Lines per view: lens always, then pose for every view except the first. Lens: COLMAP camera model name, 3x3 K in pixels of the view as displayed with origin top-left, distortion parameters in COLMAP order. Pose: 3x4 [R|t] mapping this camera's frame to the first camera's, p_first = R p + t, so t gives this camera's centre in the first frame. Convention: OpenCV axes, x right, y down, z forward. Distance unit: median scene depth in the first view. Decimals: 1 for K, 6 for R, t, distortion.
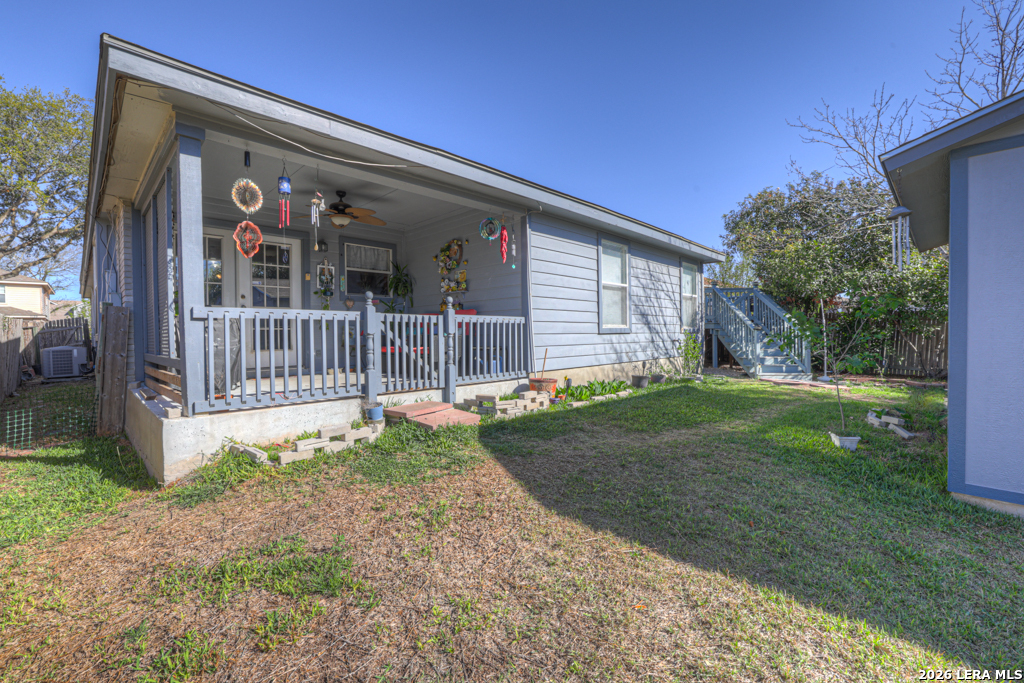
lens RADIAL K [[446.3, 0, 505.5], [0, 446.3, 340.9], [0, 0, 1]] dist [-0.043102, 0.019738]
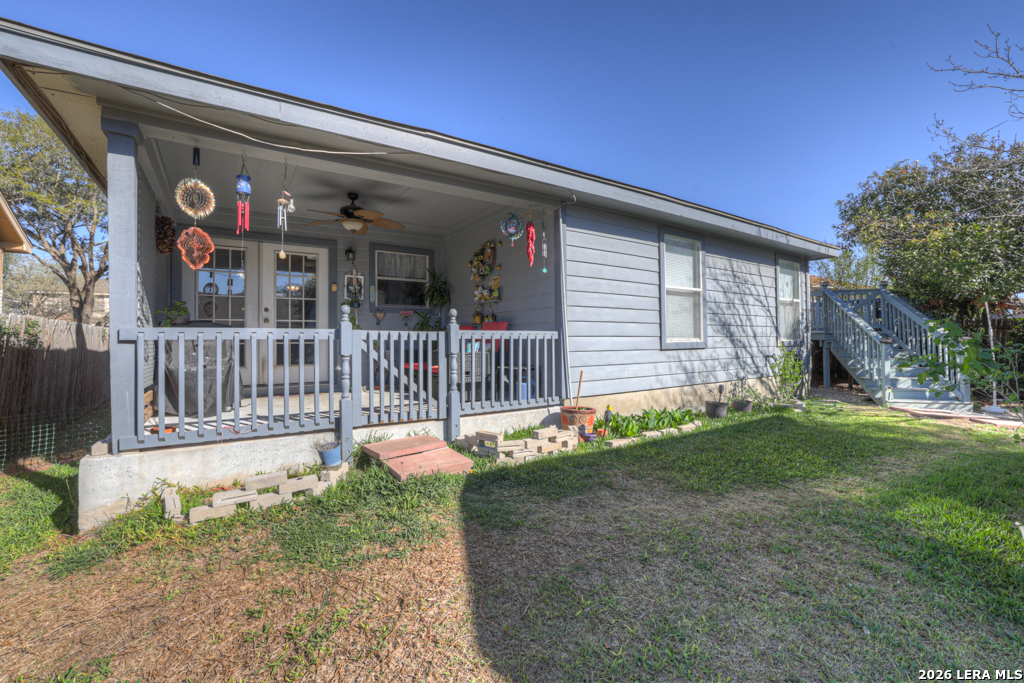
lens RADIAL K [[443.4, 0, 502.0], [0, 443.4, 337.5], [0, 0, 1]] dist [-0.040792, 0.015429]
pose [[0.977338, 0.001592, -0.211679, 0.116068], [-0.005763, 0.999801, -0.019090, -0.025658], [0.211607, 0.019878, 0.977153, 0.180105]]
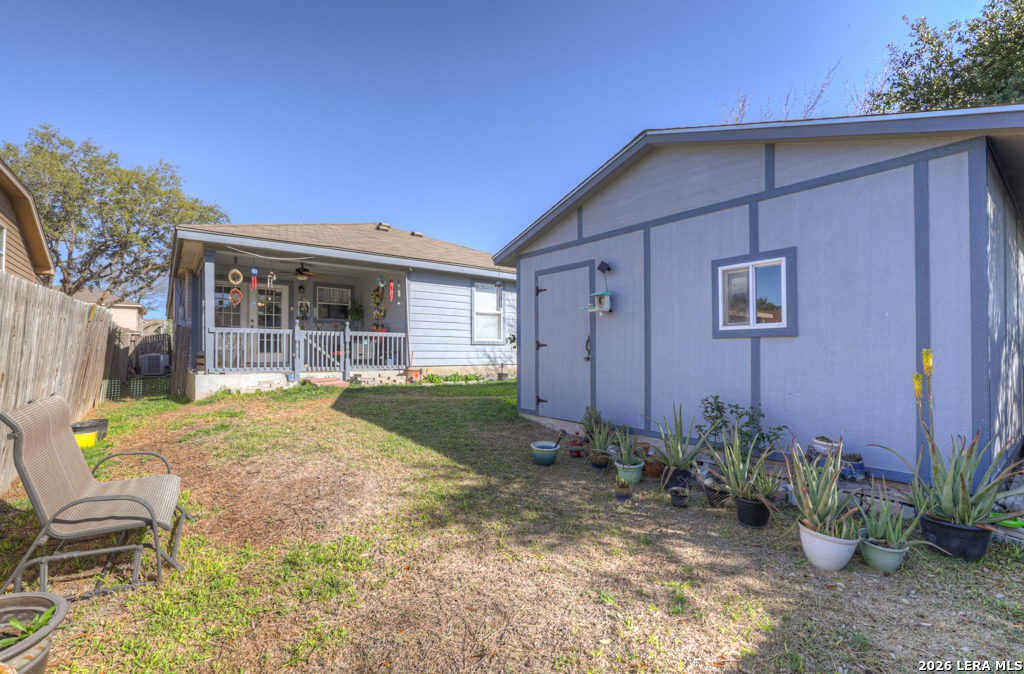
lens RADIAL K [[468.7, 0, 509.8], [0, 468.7, 349.1], [0, 0, 1]] dist [-0.002250, 0.000044]
pose [[0.990429, 0.007089, -0.137844, 0.680349], [-0.010609, 0.999636, -0.024820, 0.046535], [0.137618, 0.026045, 0.990143, -0.696195]]
